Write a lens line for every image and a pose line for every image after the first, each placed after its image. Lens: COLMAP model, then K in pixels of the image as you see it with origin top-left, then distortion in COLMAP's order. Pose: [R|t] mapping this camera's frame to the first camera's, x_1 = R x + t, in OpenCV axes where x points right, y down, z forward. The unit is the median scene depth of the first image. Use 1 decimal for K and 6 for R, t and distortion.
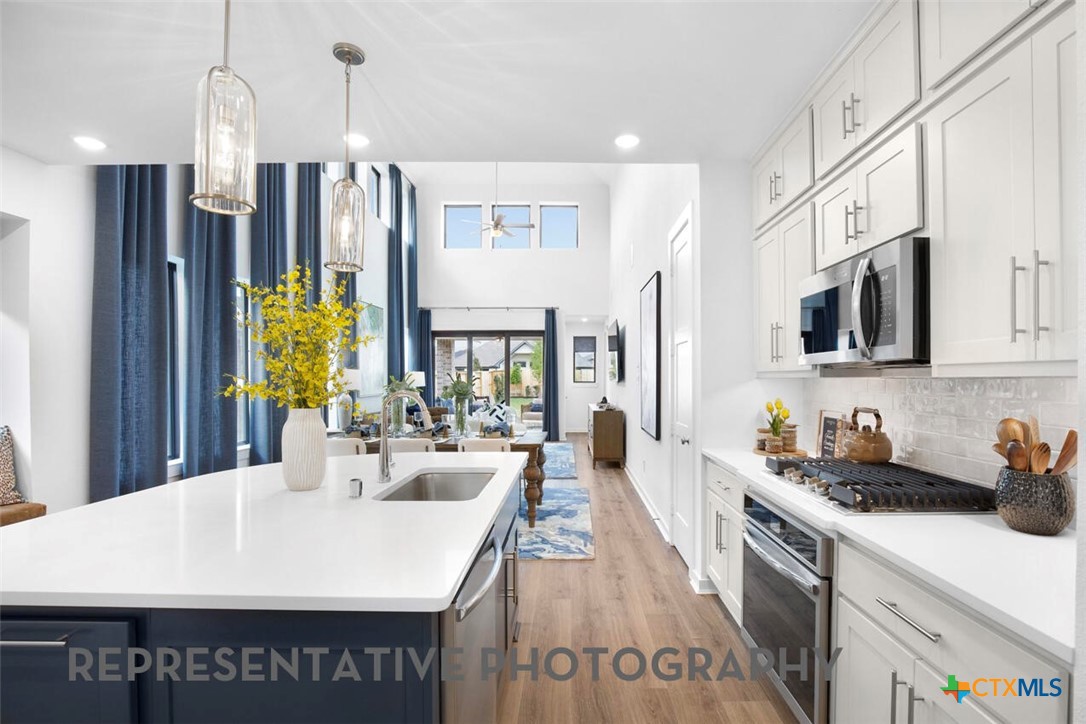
lens RADIAL K [[516.3, 0, 544.2], [0, 516.3, 373.0], [0, 0, 1]] dist [-0.002441, -0.000847]
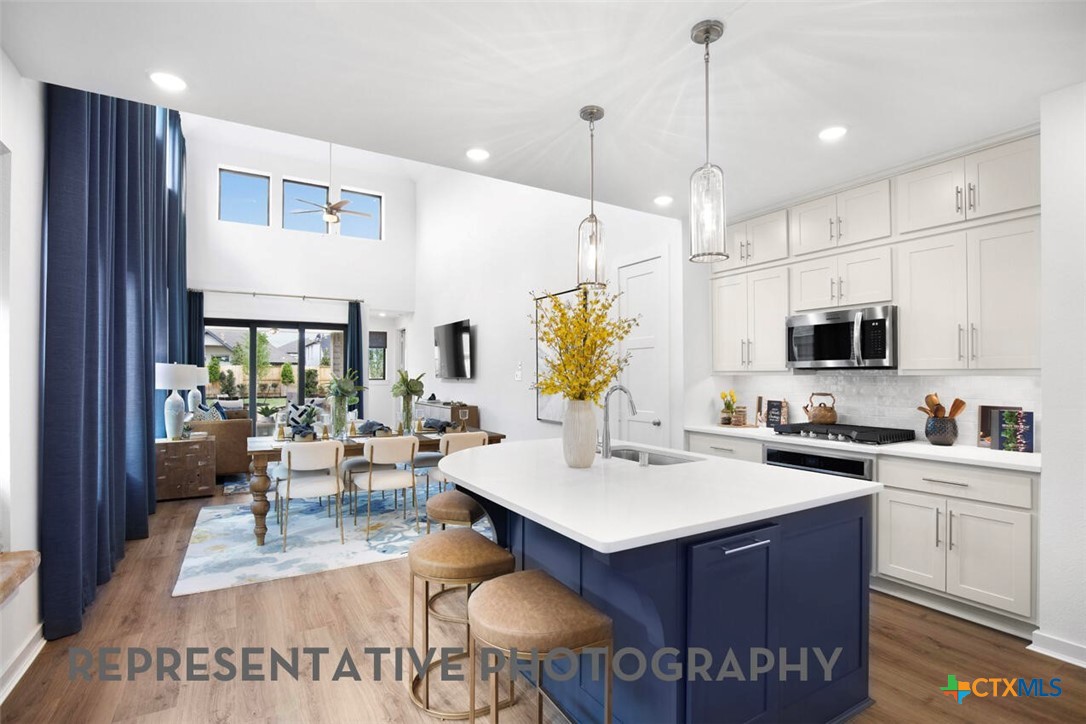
lens RADIAL K [[528.4, 0, 549.5], [0, 528.4, 366.2], [0, 0, 1]] dist [-0.011842, 0.001278]
pose [[0.848415, 0.010254, 0.529233, -0.195791], [-0.006334, 0.999937, -0.009219, -0.000029], [-0.529294, 0.004470, 0.848427, -0.003013]]
